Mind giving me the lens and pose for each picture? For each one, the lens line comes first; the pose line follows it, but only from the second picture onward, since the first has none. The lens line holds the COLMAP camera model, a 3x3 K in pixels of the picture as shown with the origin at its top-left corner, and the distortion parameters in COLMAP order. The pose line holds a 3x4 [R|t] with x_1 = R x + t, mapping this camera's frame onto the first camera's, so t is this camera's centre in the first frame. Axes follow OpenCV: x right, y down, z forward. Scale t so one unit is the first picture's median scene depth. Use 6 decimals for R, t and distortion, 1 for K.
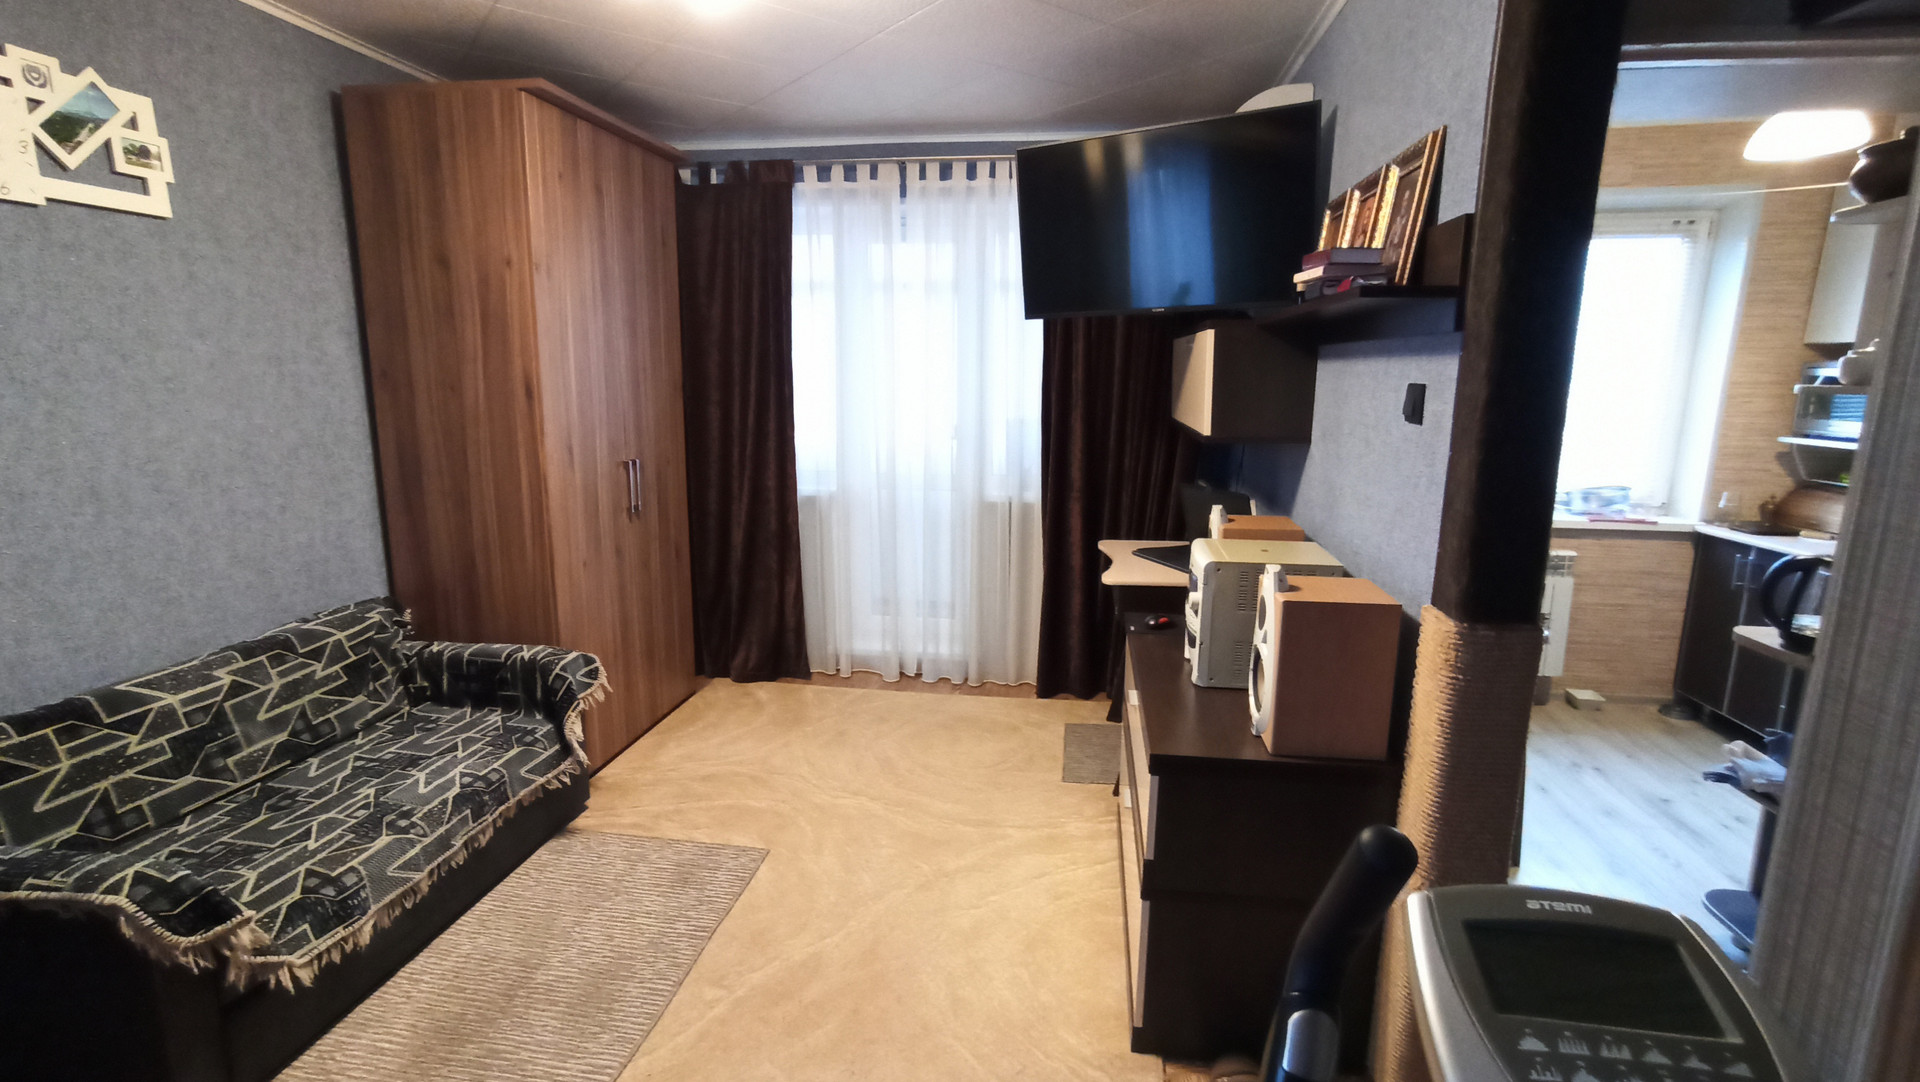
lens RADIAL K [[873.6, 0, 929.4], [0, 873.6, 559.1], [0, 0, 1]] dist [-0.022312, 0.012178]
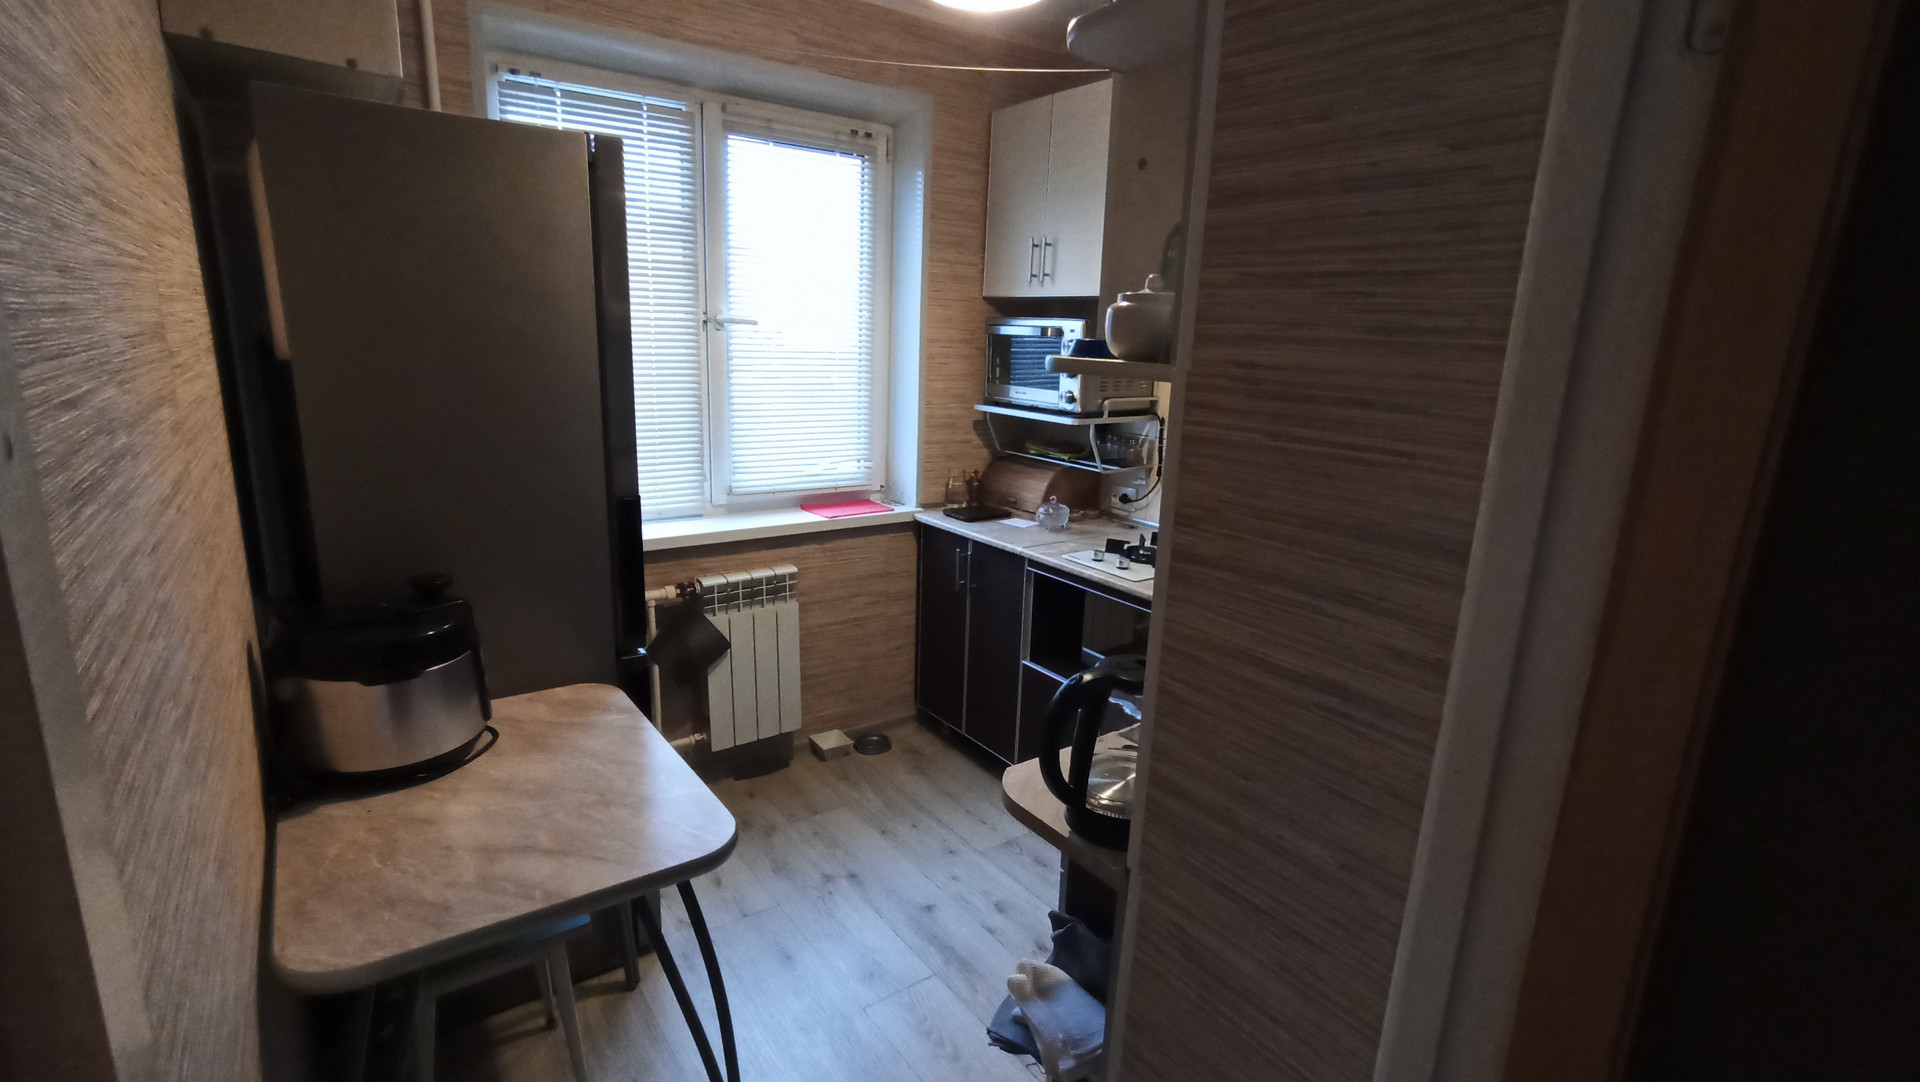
lens RADIAL K [[873.6, 0, 948.7], [0, 873.6, 524.7], [0, 0, 1]] dist [-0.022312, 0.012178]
pose [[0.711251, -0.120255, 0.692576, 0.336765], [0.106738, 0.992309, 0.062683, -0.077550], [-0.694787, 0.029341, 0.718617, 0.385080]]
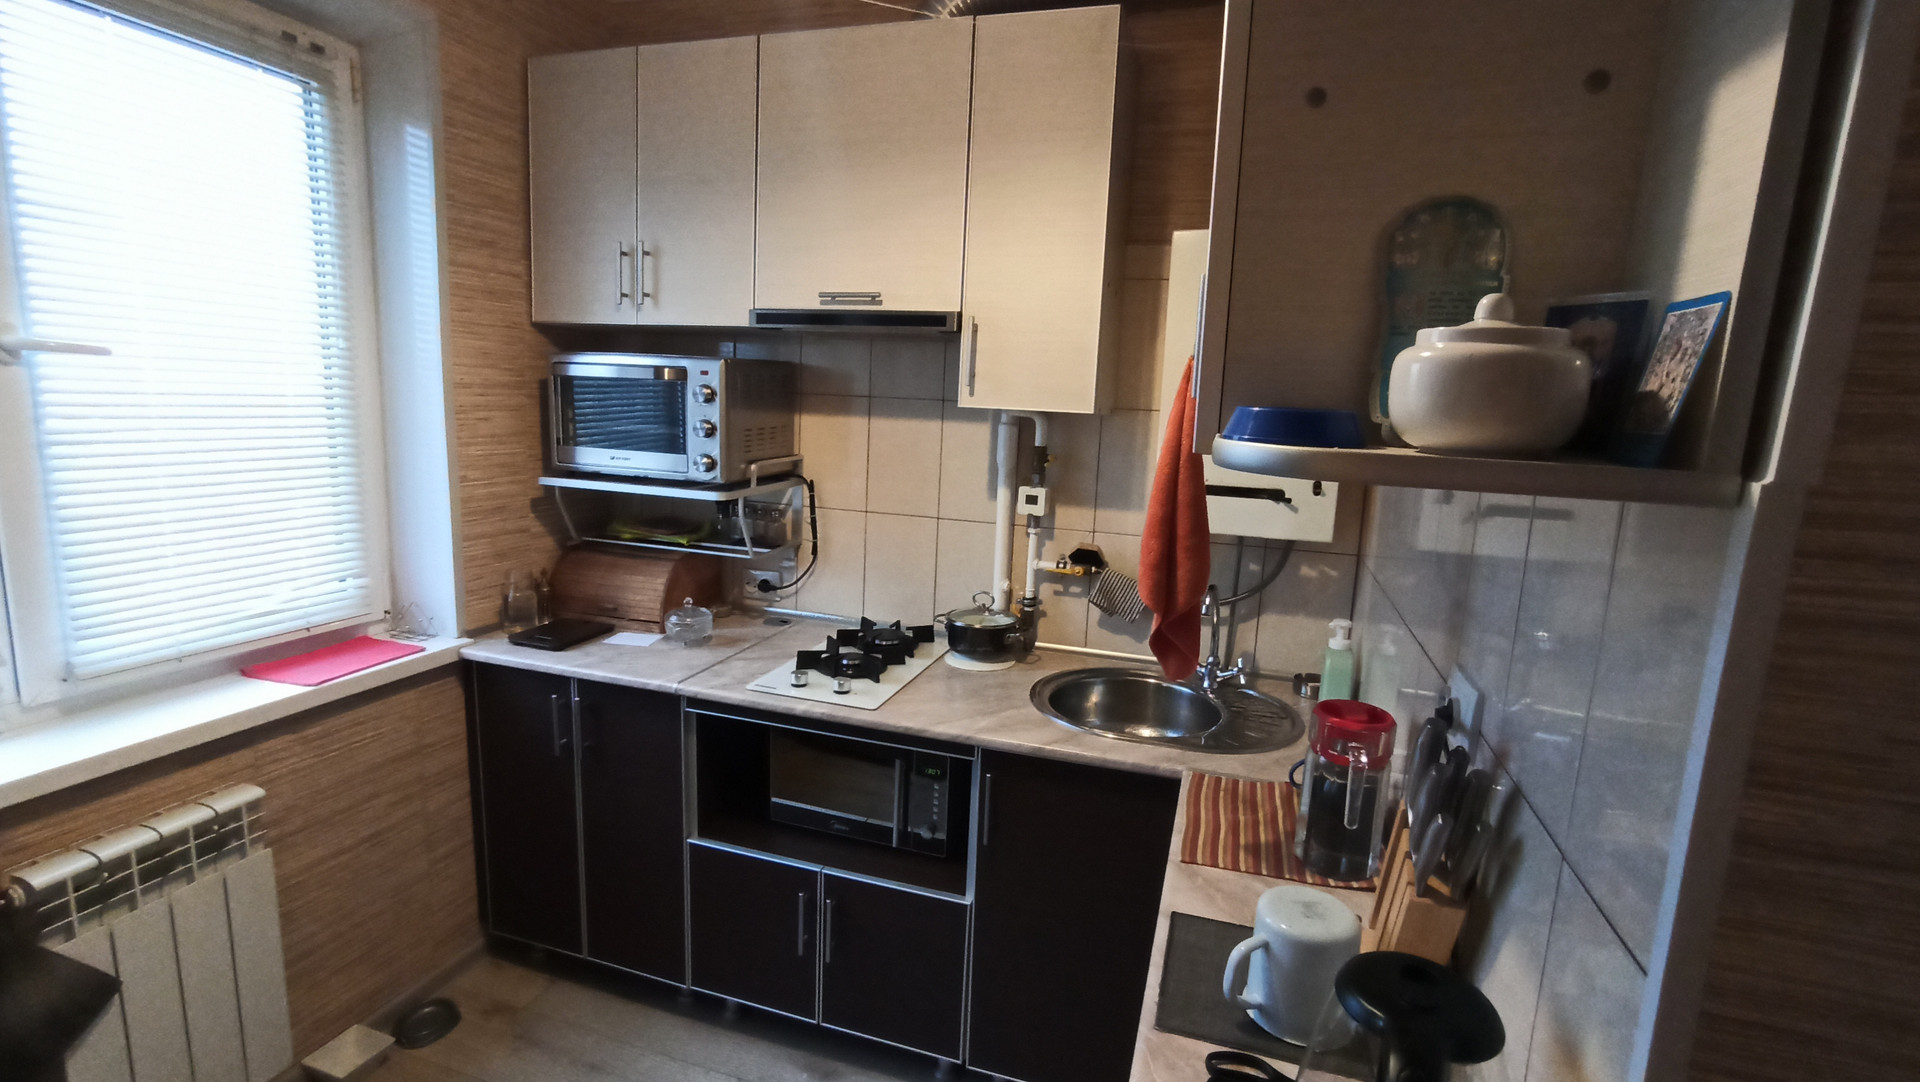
lens RADIAL K [[873.6, 0, 959.8], [0, 873.6, 536.3], [0, 0, 1]] dist [-0.022312, 0.012178]
pose [[0.161304, -0.144421, 0.976281, 0.426422], [0.164984, 0.979260, 0.117602, -0.120877], [-0.973017, 0.142101, 0.181786, 0.599115]]
